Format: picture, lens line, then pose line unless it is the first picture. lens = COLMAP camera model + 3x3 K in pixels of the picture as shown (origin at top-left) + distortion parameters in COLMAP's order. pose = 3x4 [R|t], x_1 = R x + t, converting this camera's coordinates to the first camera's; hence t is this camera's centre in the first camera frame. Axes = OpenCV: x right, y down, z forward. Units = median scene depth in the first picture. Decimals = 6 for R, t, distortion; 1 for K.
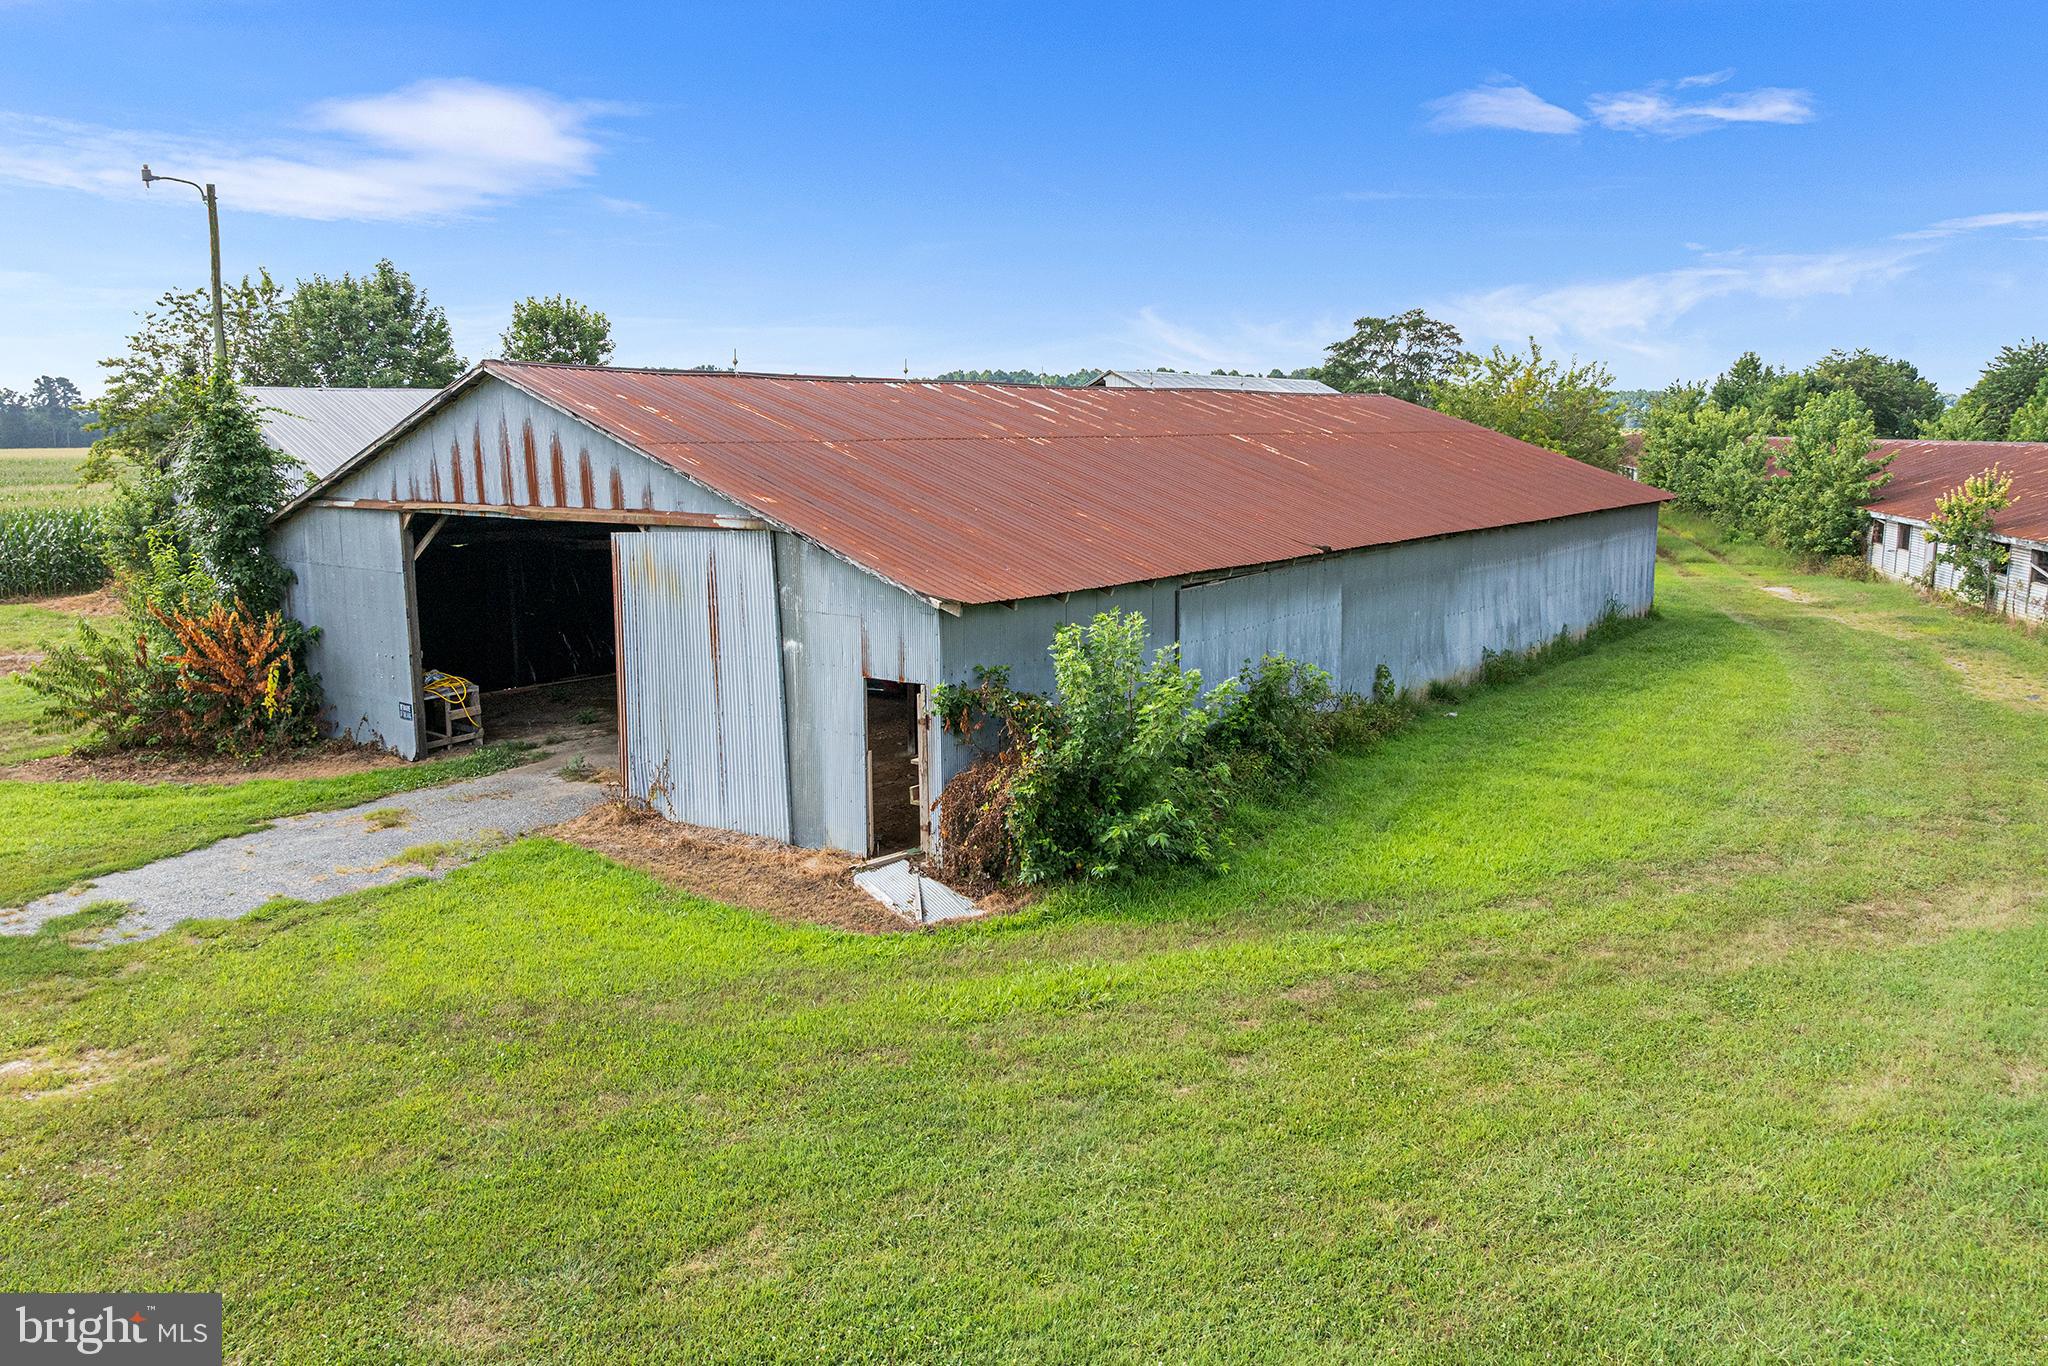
lens RADIAL K [[1476.4, 0, 1021.3], [0, 1476.4, 683.0], [0, 0, 1]] dist [-0.041572, 0.015883]
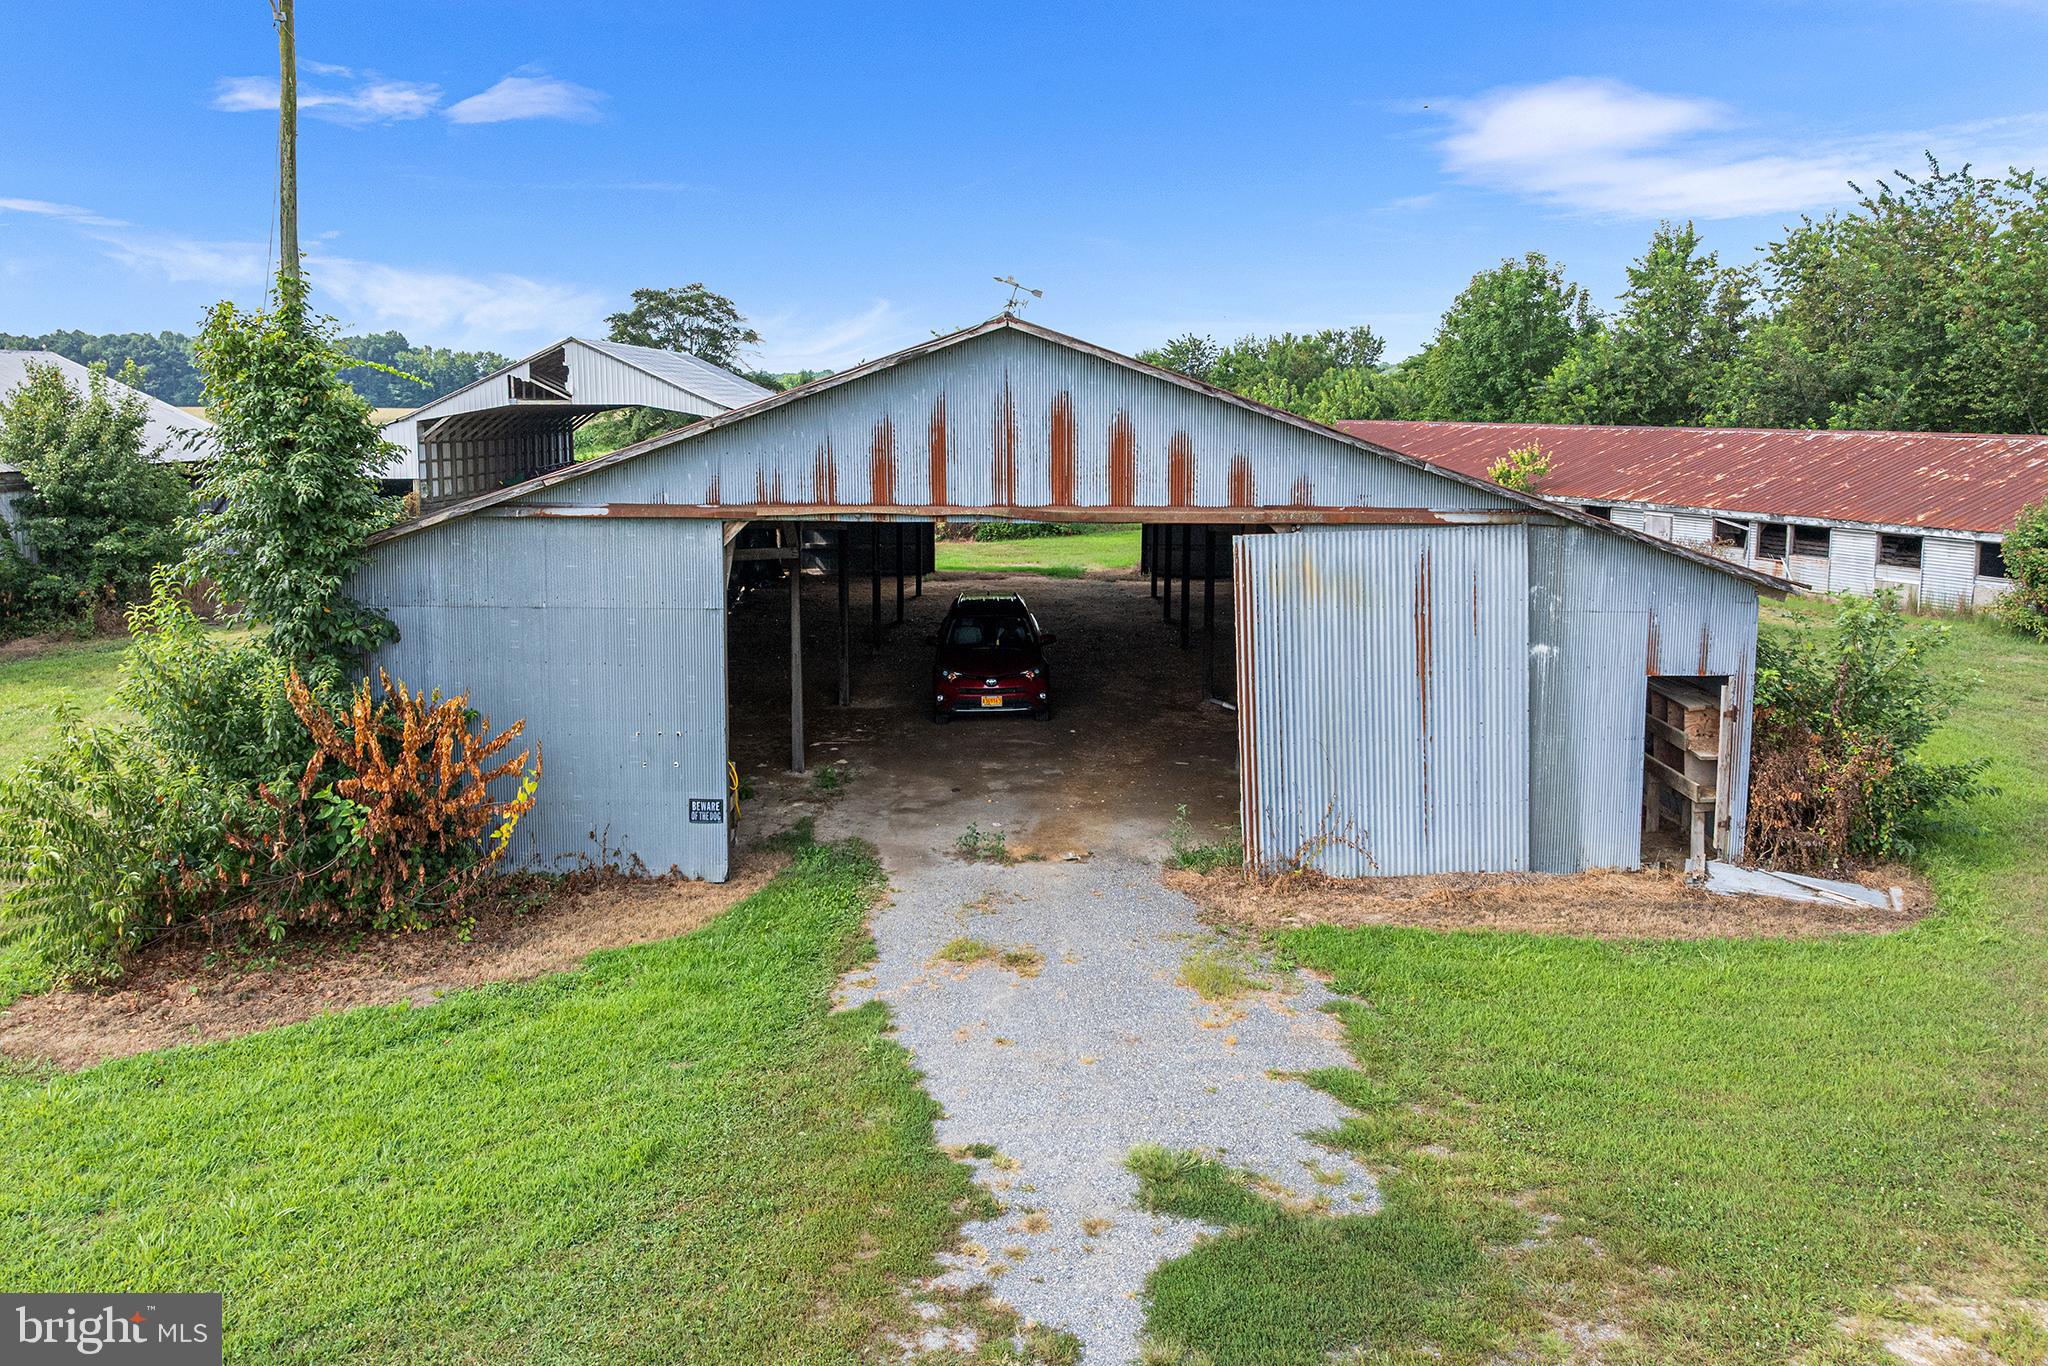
lens RADIAL K [[1476.4, 0, 1028.8], [0, 1476.4, 629.6], [0, 0, 1]] dist [-0.041572, 0.015883]
pose [[0.793891, -0.083086, 0.602357, -0.204052], [0.094150, 0.995470, 0.013223, -0.017183], [-0.600727, 0.046214, 0.798117, 0.101999]]
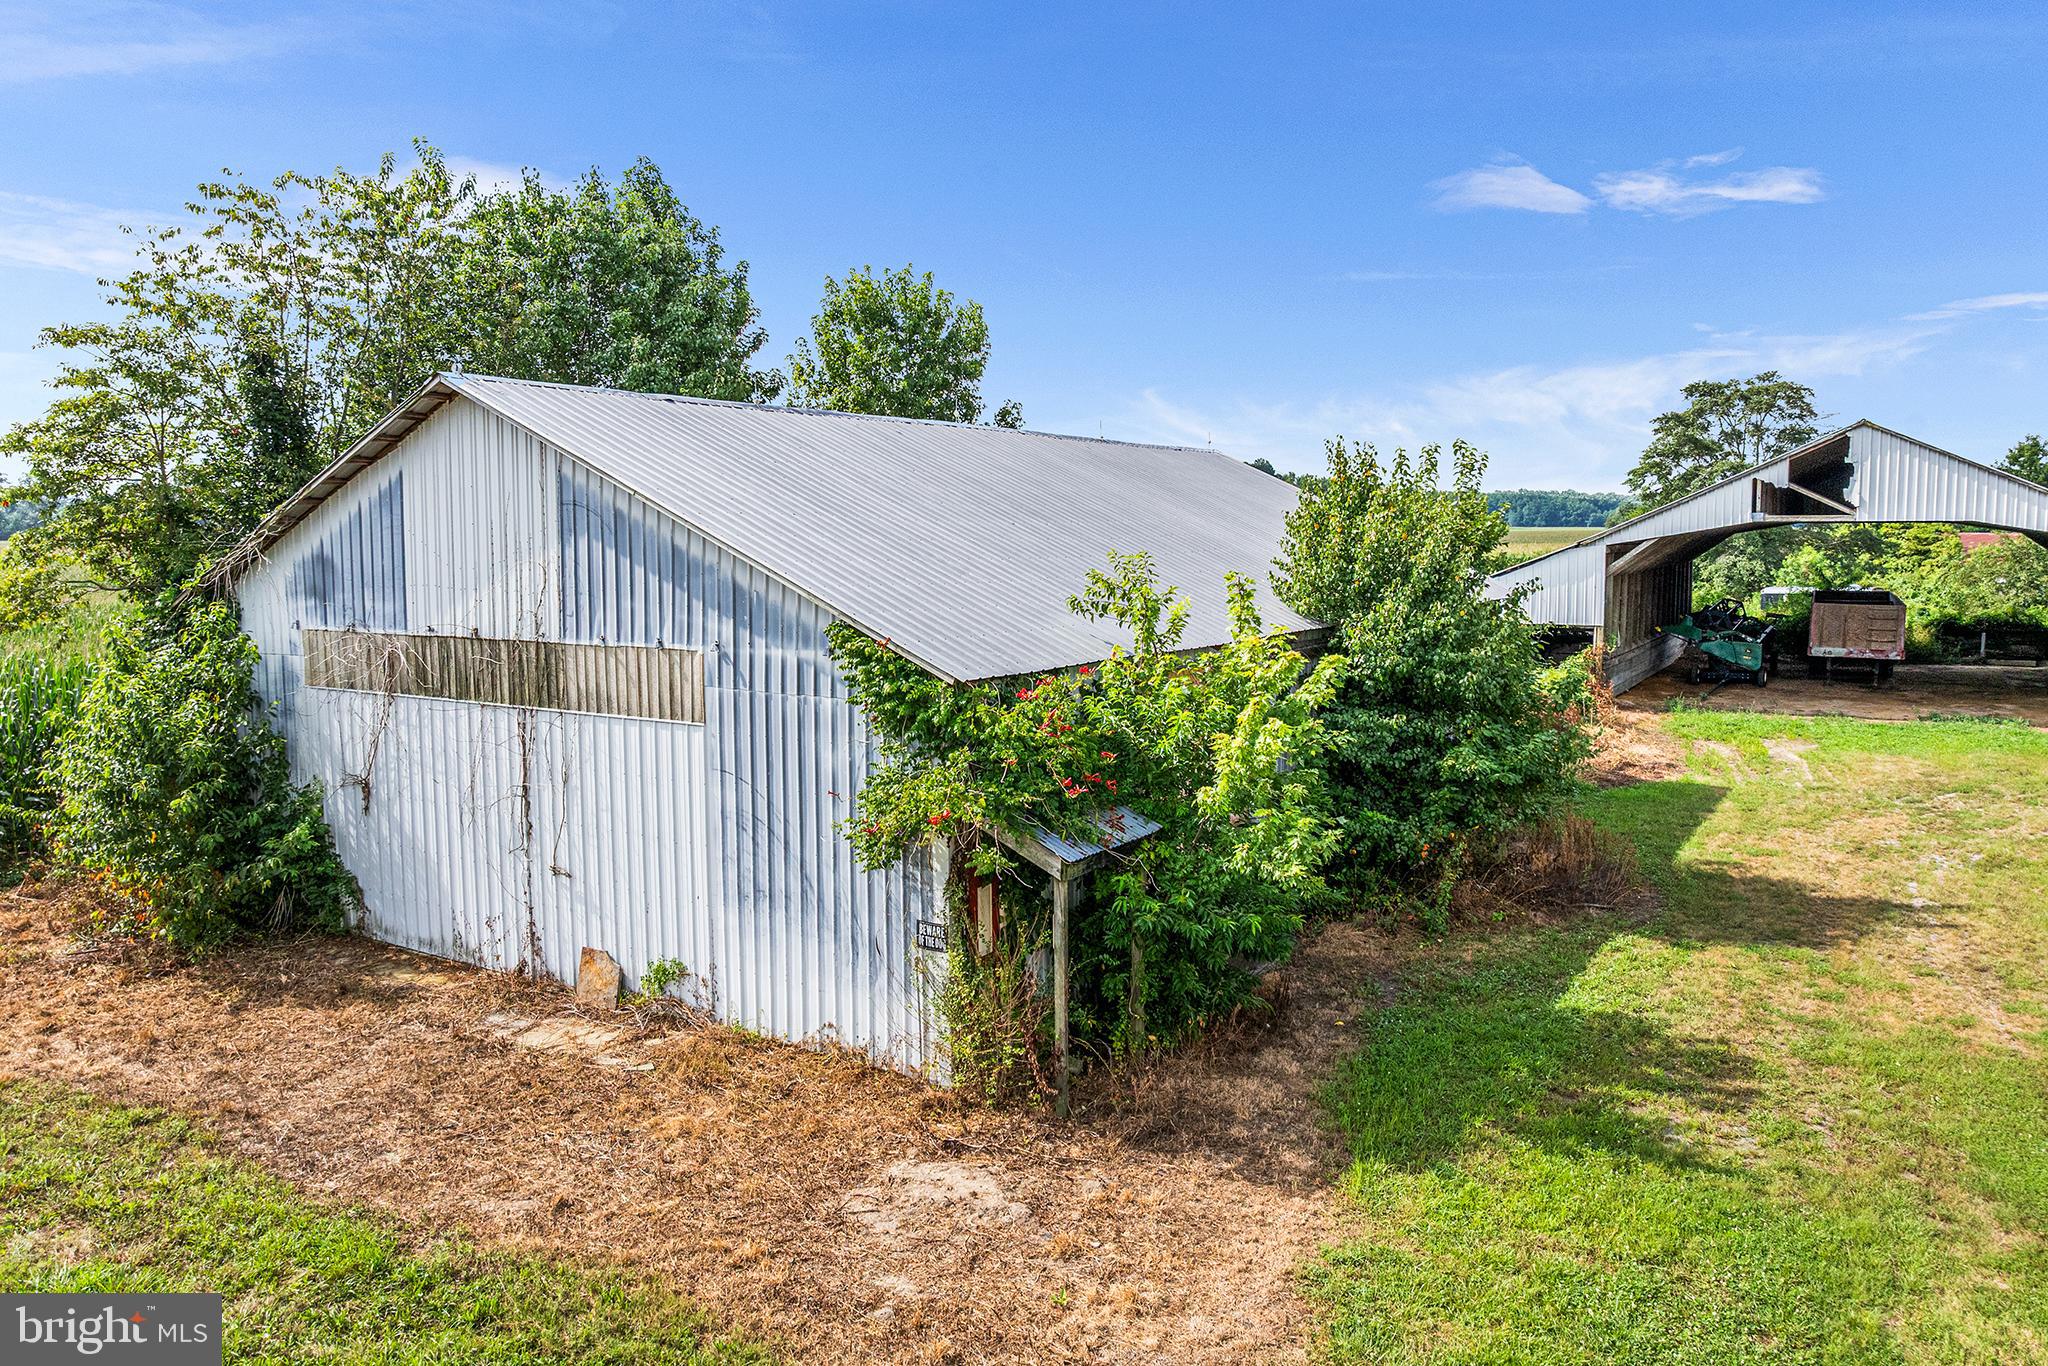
lens RADIAL K [[1476.4, 0, 1040.6], [0, 1476.4, 678.1], [0, 0, 1]] dist [-0.041572, 0.015883]
pose [[0.991933, -0.010691, 0.126313, -0.255026], [0.019488, 0.997453, -0.068611, -0.057950], [-0.125257, 0.070519, 0.989615, 0.356712]]
